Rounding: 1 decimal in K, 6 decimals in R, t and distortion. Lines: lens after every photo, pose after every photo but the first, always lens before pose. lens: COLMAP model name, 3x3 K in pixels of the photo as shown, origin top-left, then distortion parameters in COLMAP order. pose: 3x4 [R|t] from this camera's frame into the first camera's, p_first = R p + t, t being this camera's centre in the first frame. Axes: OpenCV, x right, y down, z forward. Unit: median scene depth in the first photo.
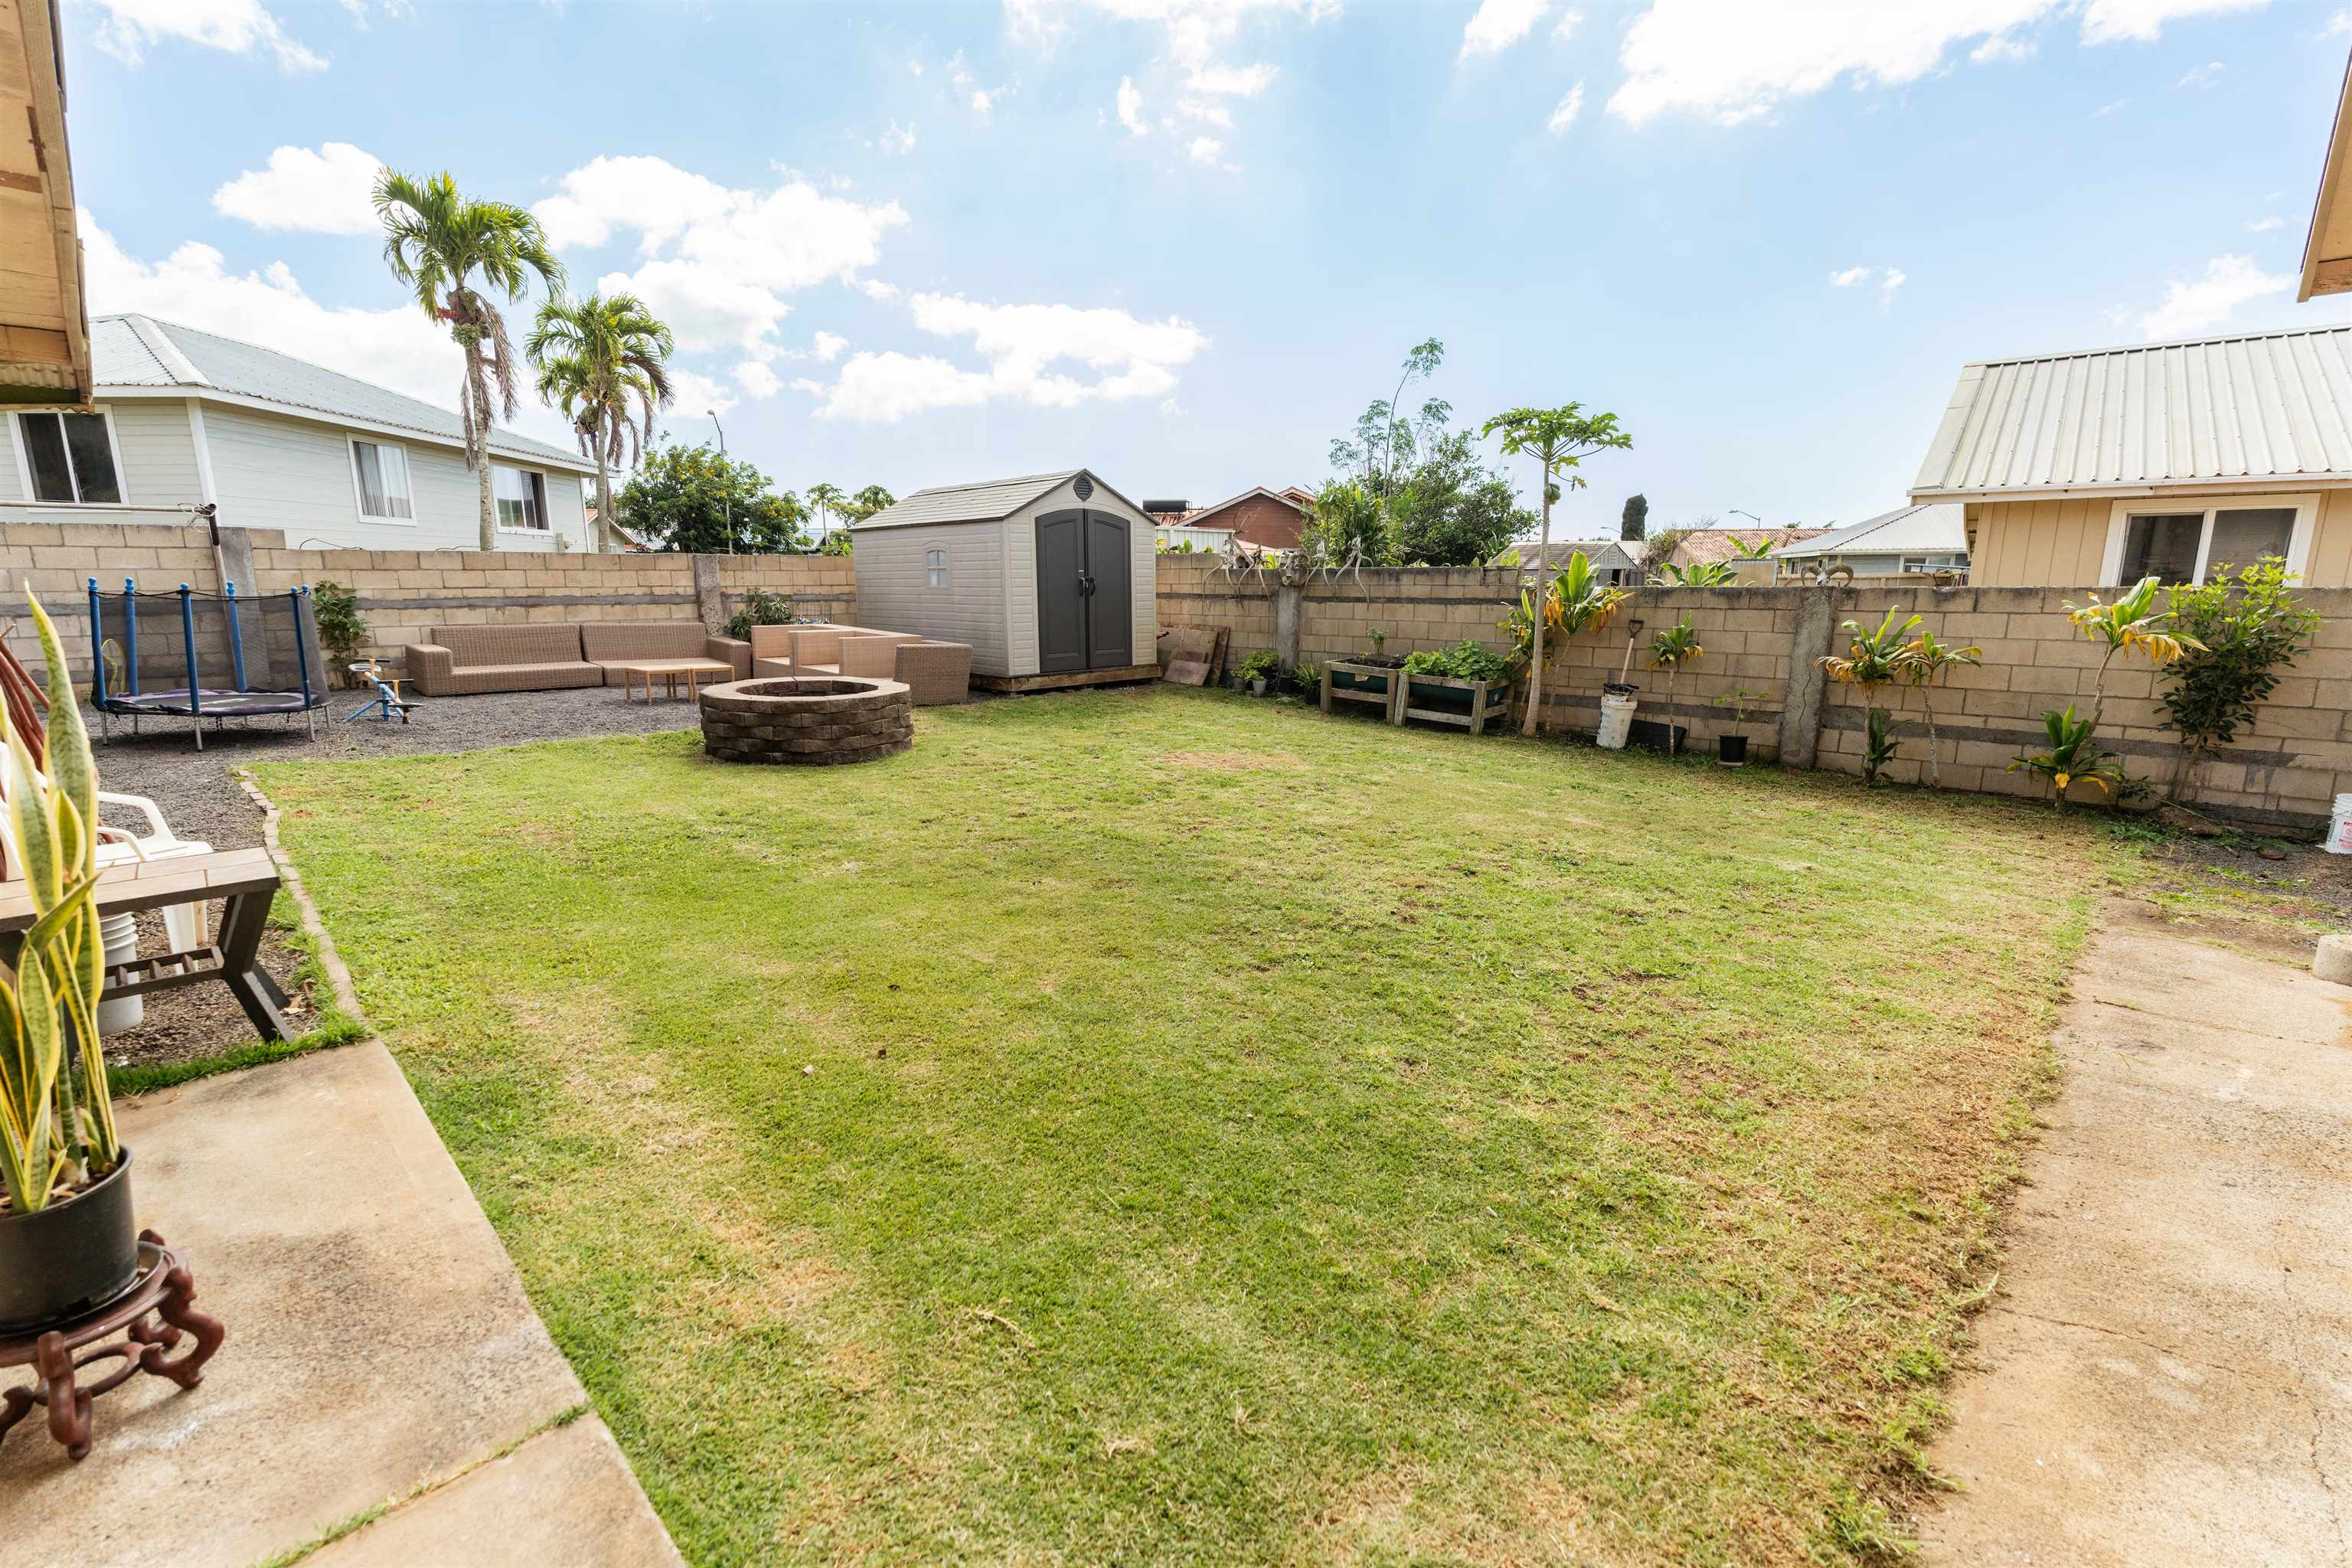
lens RADIAL K [[1049.5, 0, 1176.0], [0, 1049.5, 784.0], [0, 0, 1]] dist [-0.002256, -0.000287]
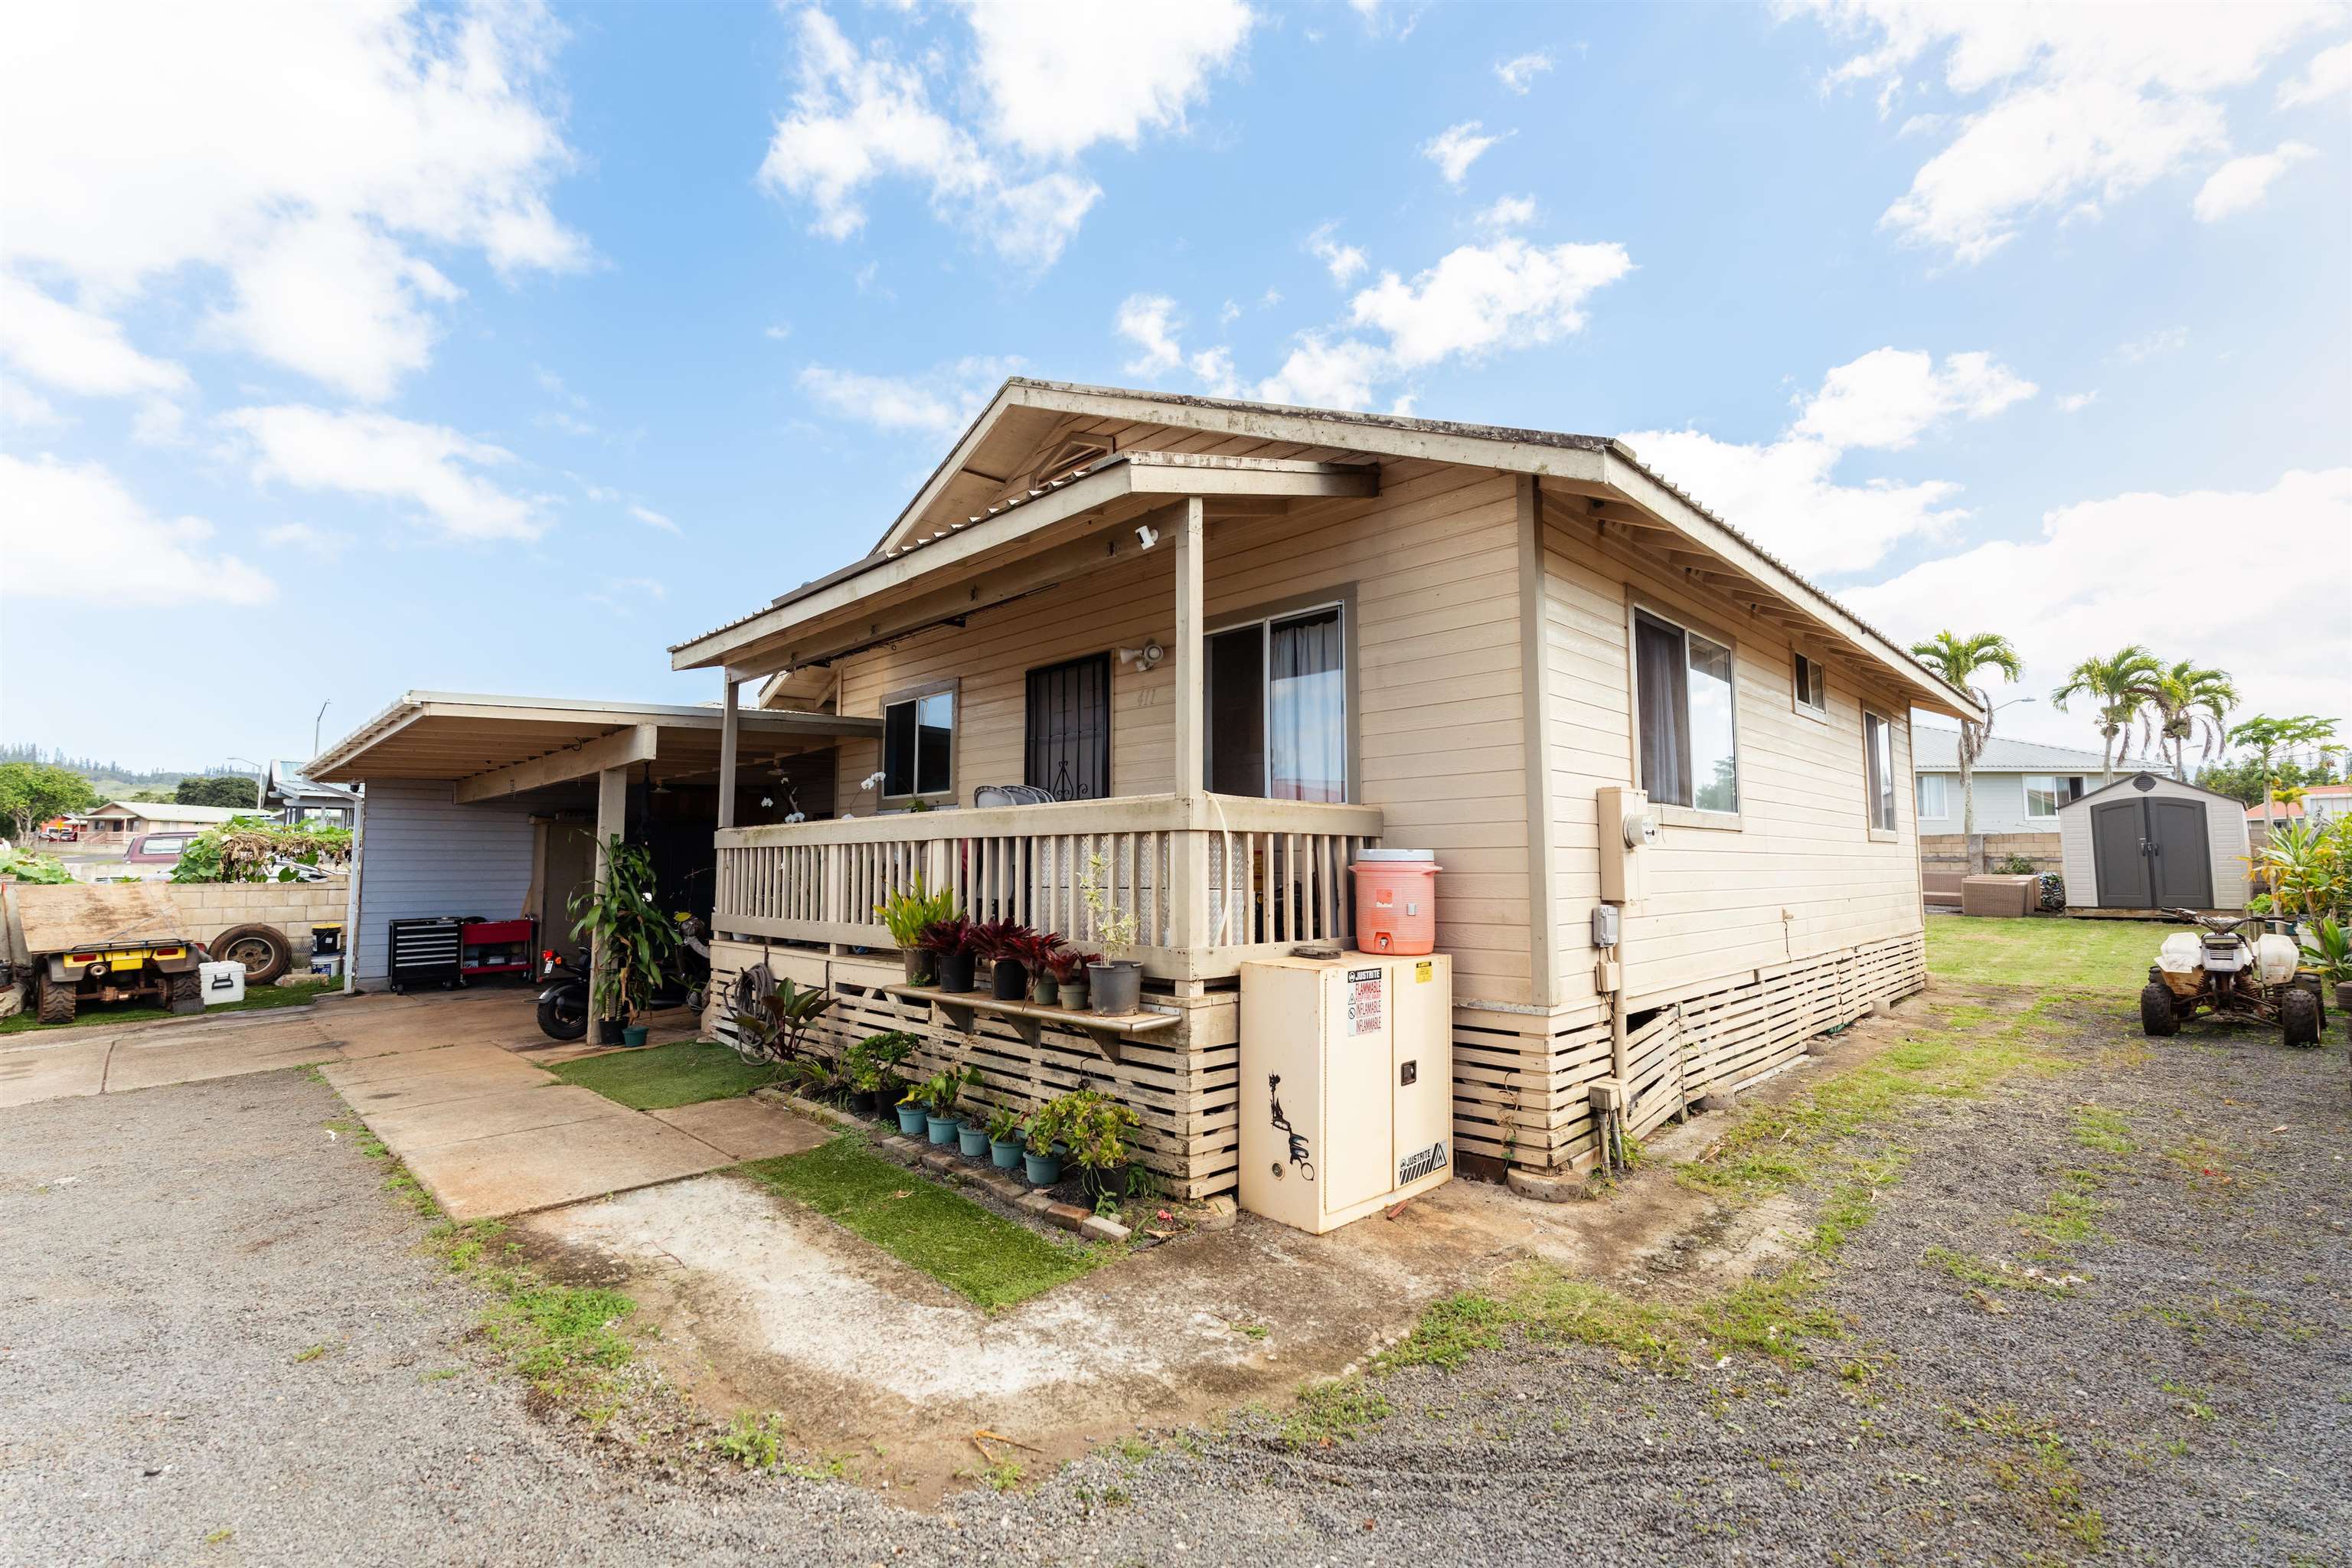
lens RADIAL K [[1027.2, 0, 1207.2], [0, 1027.2, 799.2], [0, 0, 1]] dist [0.012715, 0.000549]
pose [[0.021546, -0.062751, -0.997797, 1.319238], [-0.189459, 0.979688, -0.065703, 0.081634], [0.981652, 0.190457, 0.009220, -0.286056]]
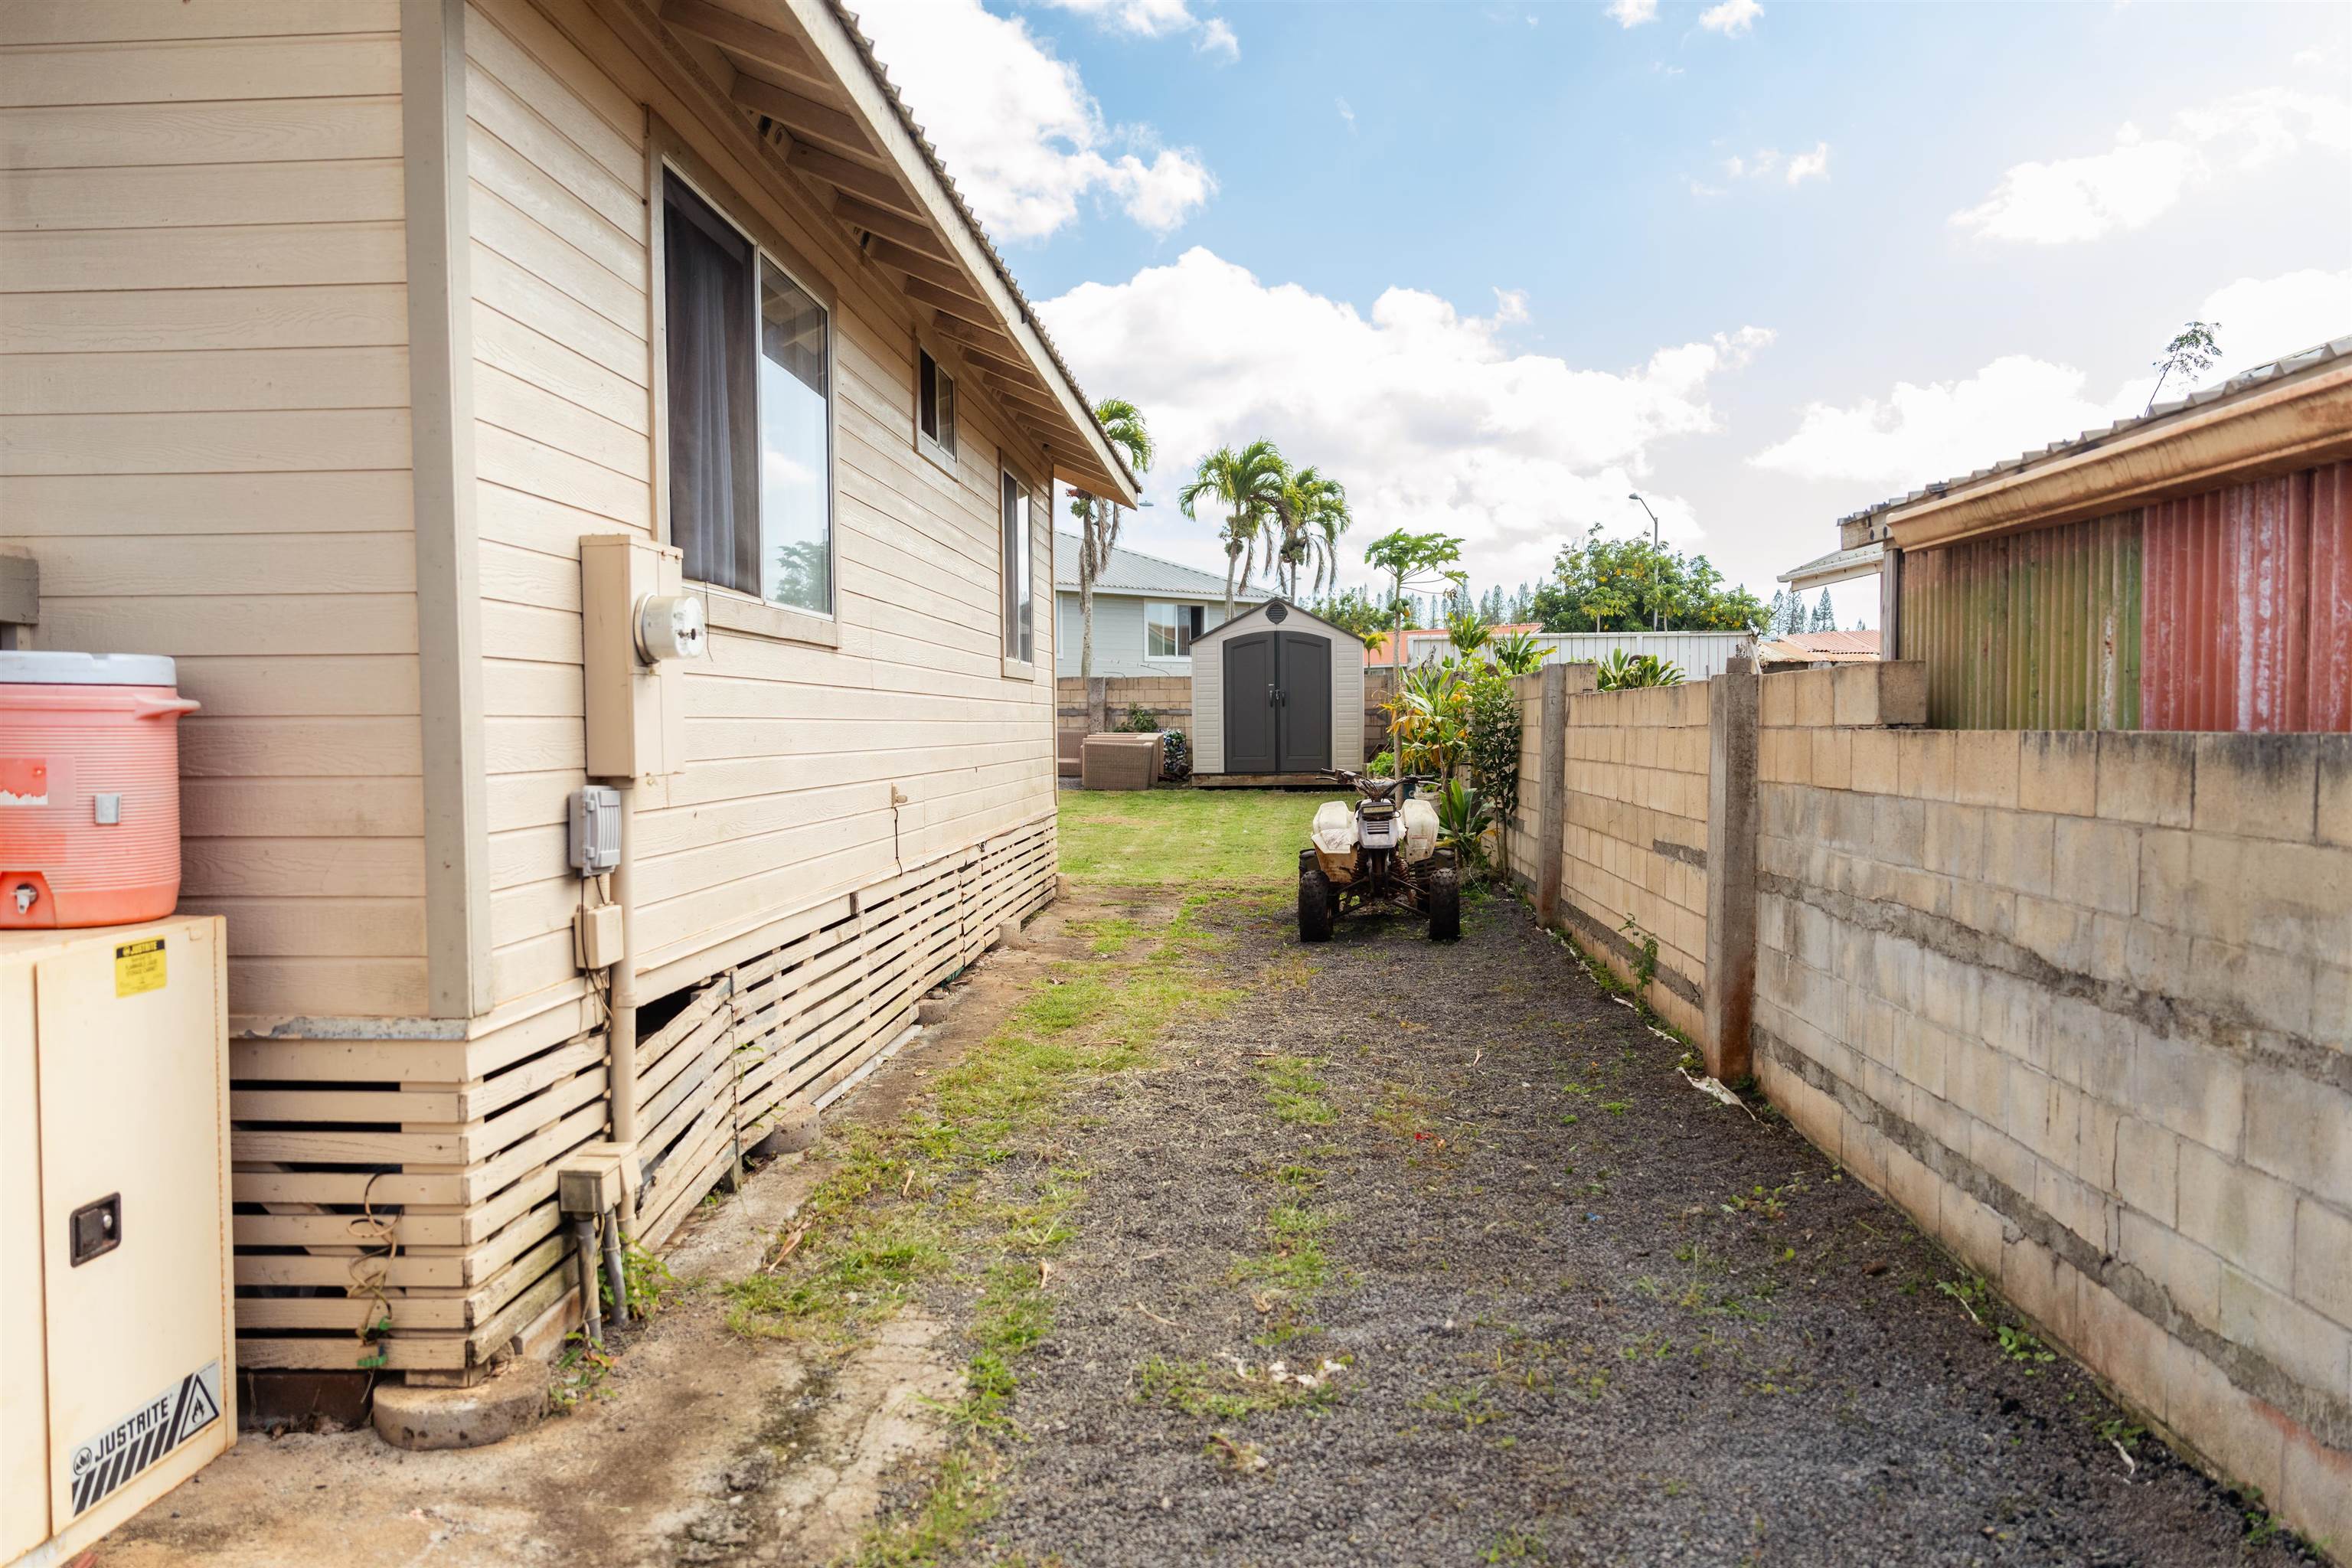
lens RADIAL K [[1705.2, 0, 1176.0], [0, 1705.2, 784.0], [0, 0, 1]] dist [-0.049065, 0.034293]
pose [[0.657364, 0.025950, -0.753126, 1.231216], [-0.140716, 0.986055, -0.088848, 0.078808], [0.740318, 0.164383, 0.651849, -0.249135]]
